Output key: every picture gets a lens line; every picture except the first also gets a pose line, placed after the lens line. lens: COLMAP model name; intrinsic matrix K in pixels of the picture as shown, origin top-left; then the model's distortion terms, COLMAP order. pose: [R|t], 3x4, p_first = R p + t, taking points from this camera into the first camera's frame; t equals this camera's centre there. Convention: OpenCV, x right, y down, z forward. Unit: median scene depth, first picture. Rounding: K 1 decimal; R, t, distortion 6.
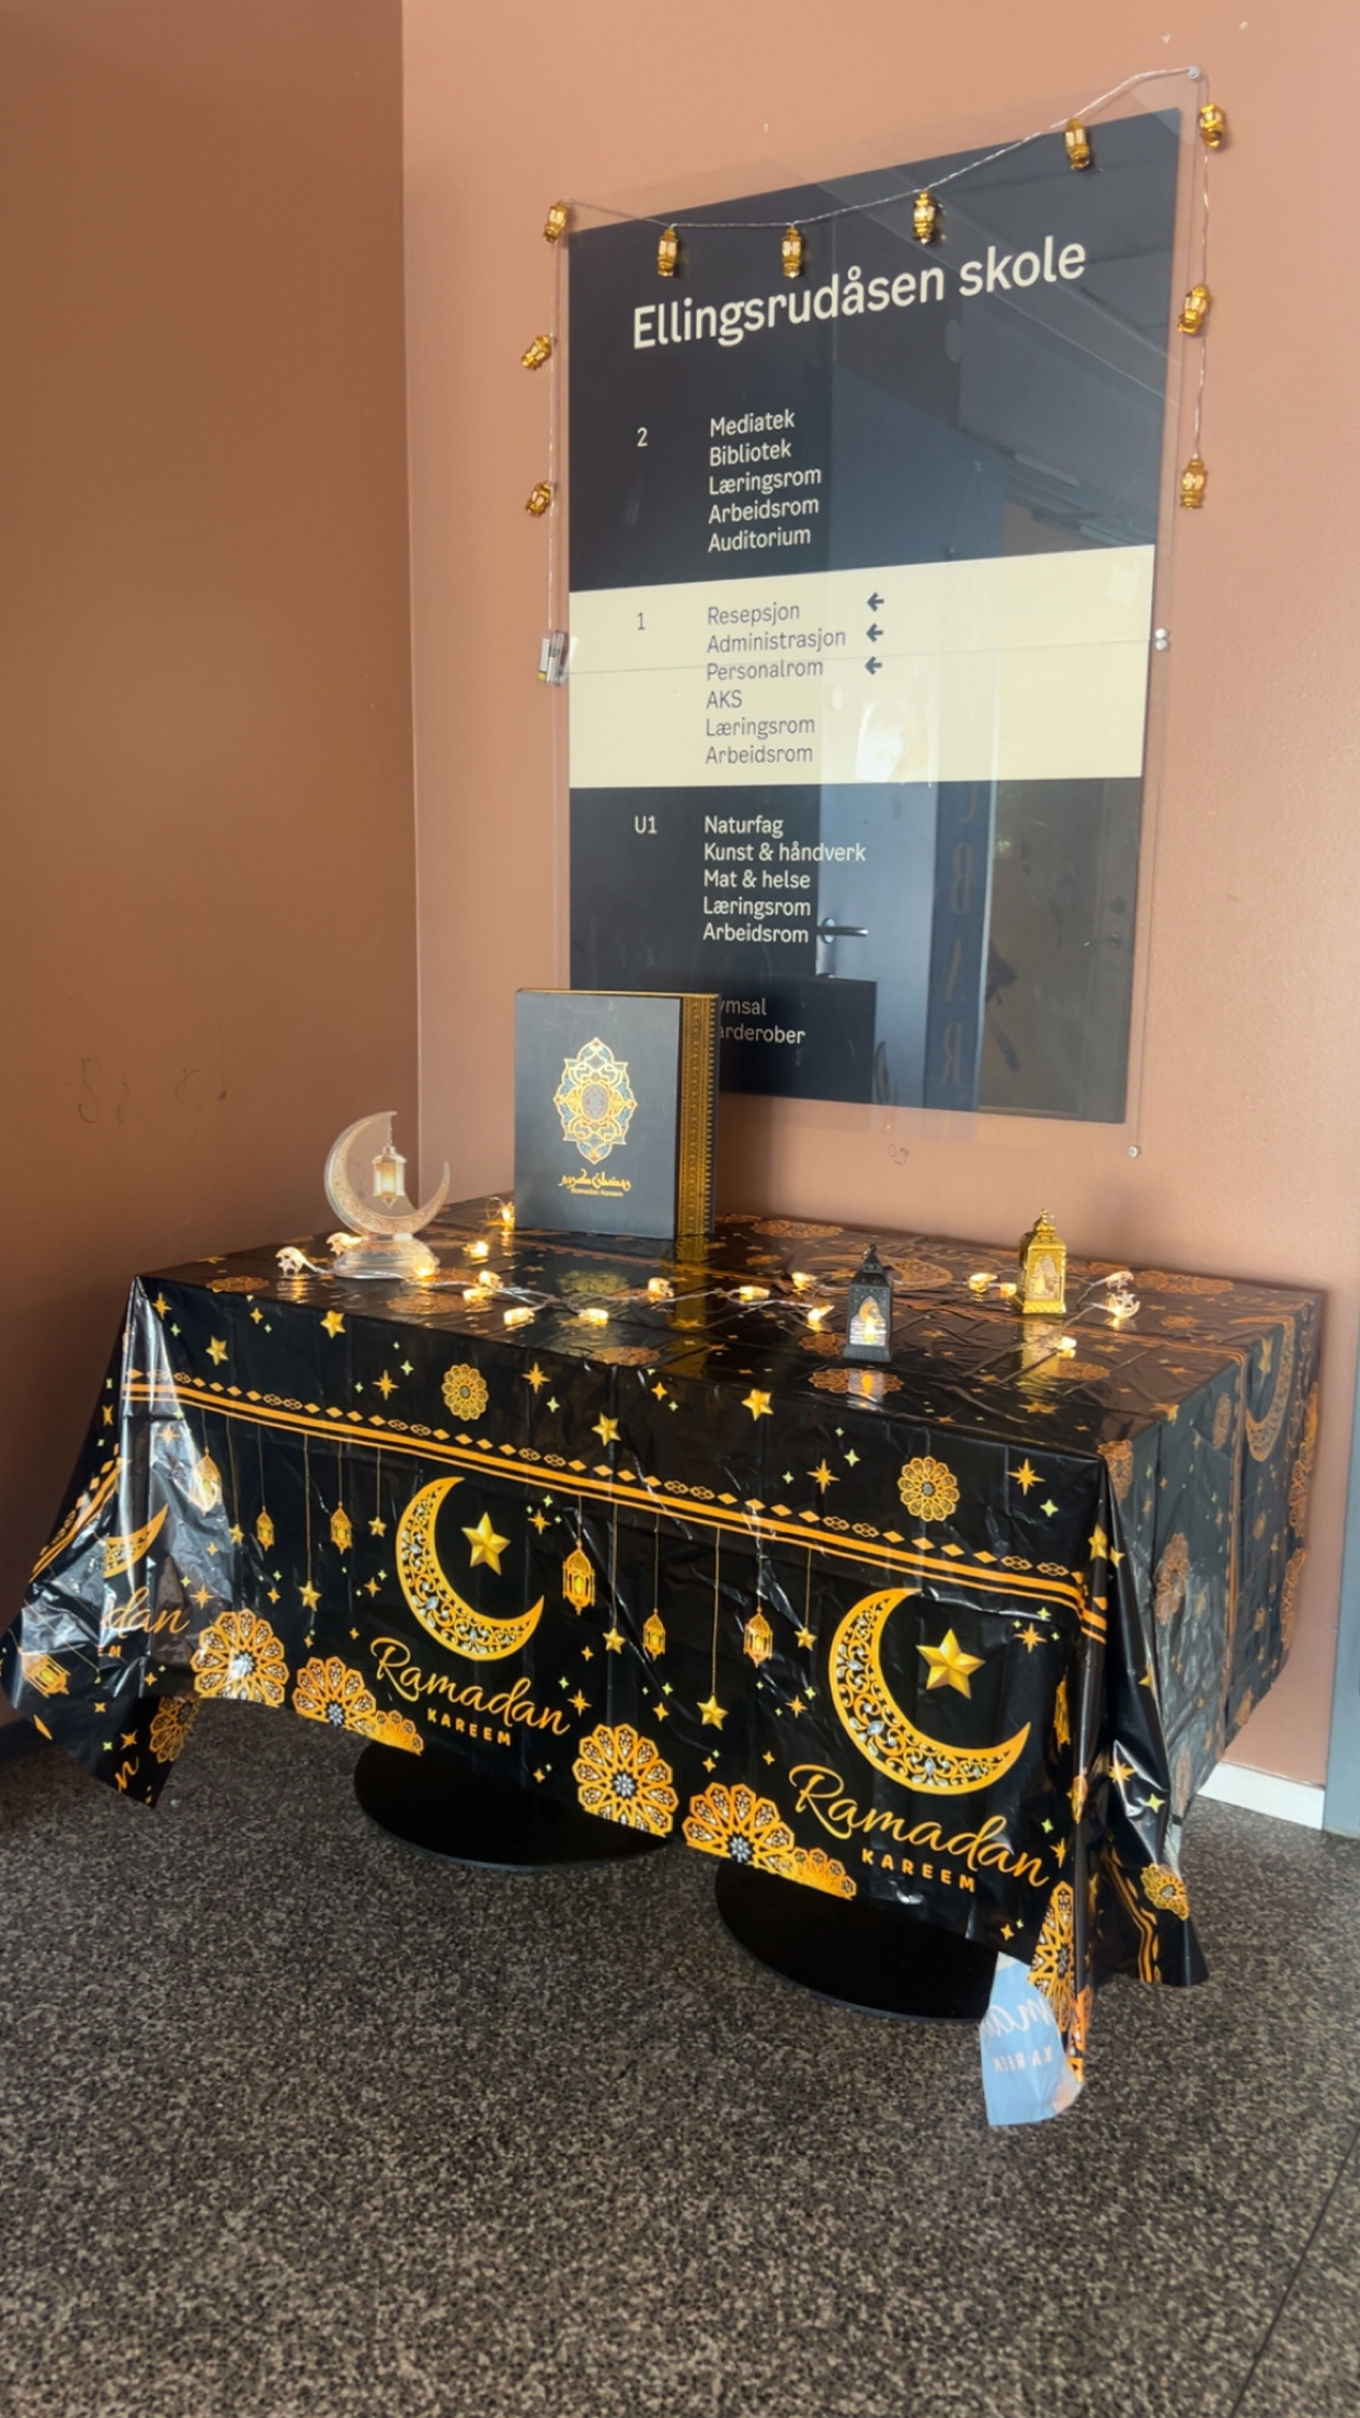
lens RADIAL K [[1961.8, 0, 696.6], [0, 1961.8, 1200.6], [0, 0, 1]] dist [0.033207, -0.006413]
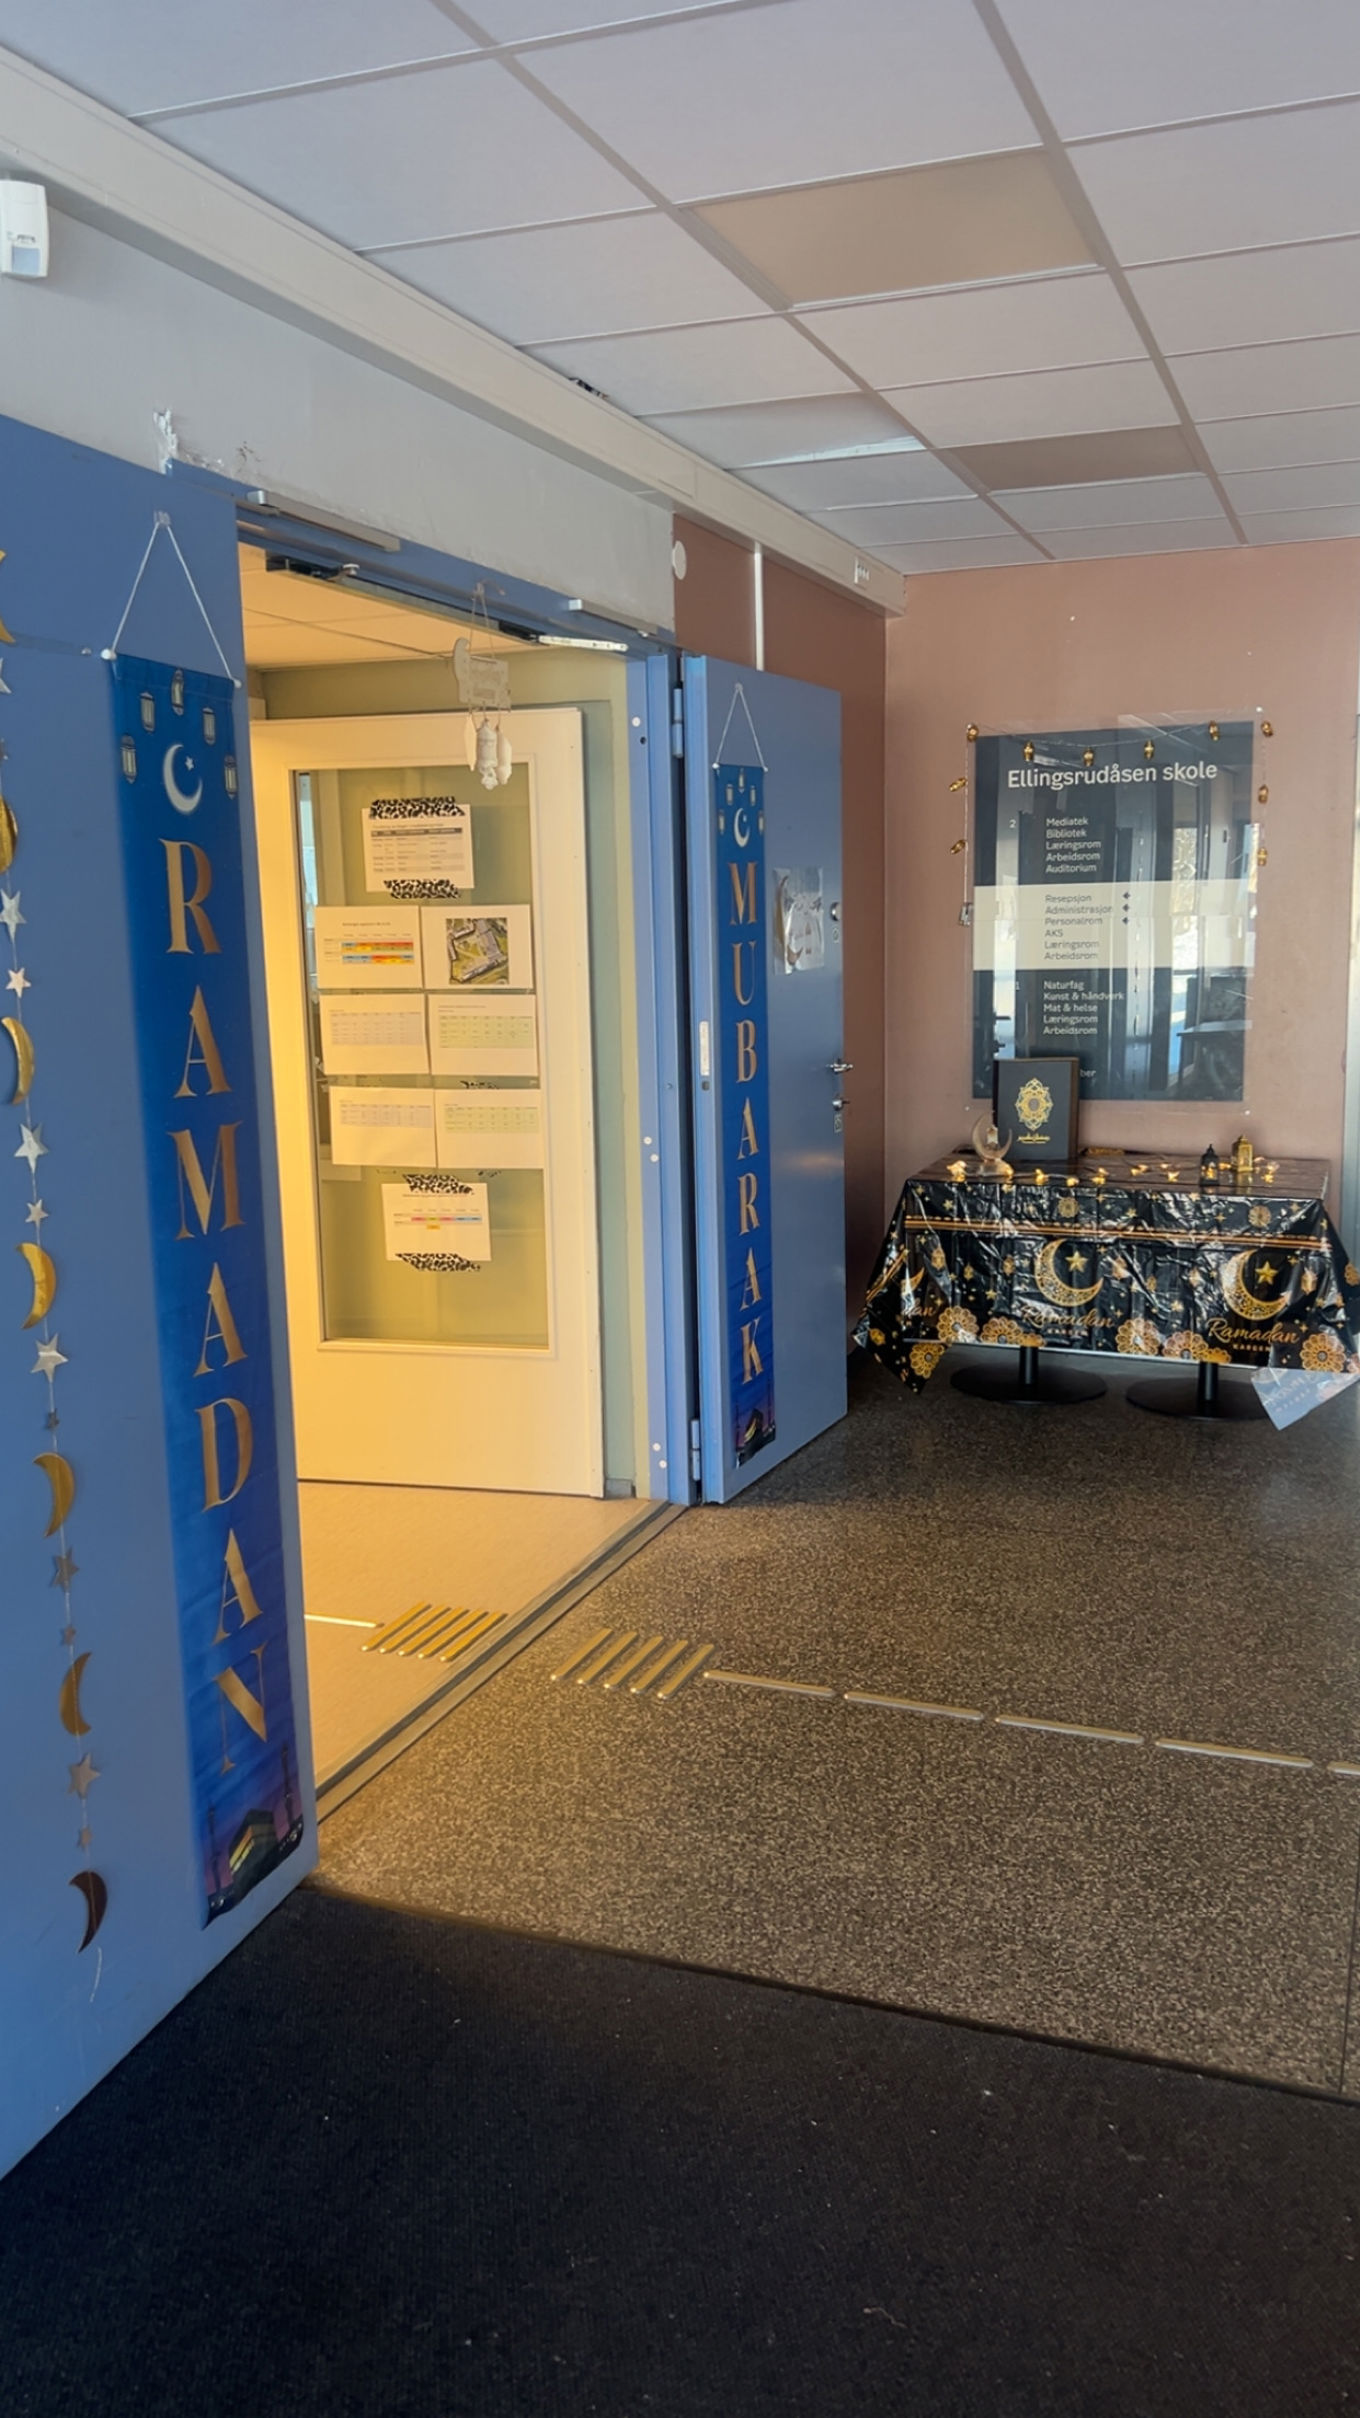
lens RADIAL K [[1961.8, 0, 665.2], [0, 1961.8, 1217.7], [0, 0, 1]] dist [0.033207, -0.006413]
pose [[0.980820, -0.065555, 0.183563, -0.935509], [0.066554, 0.997783, 0.000723, 0.056280], [-0.183203, 0.011508, 0.983008, -1.282255]]
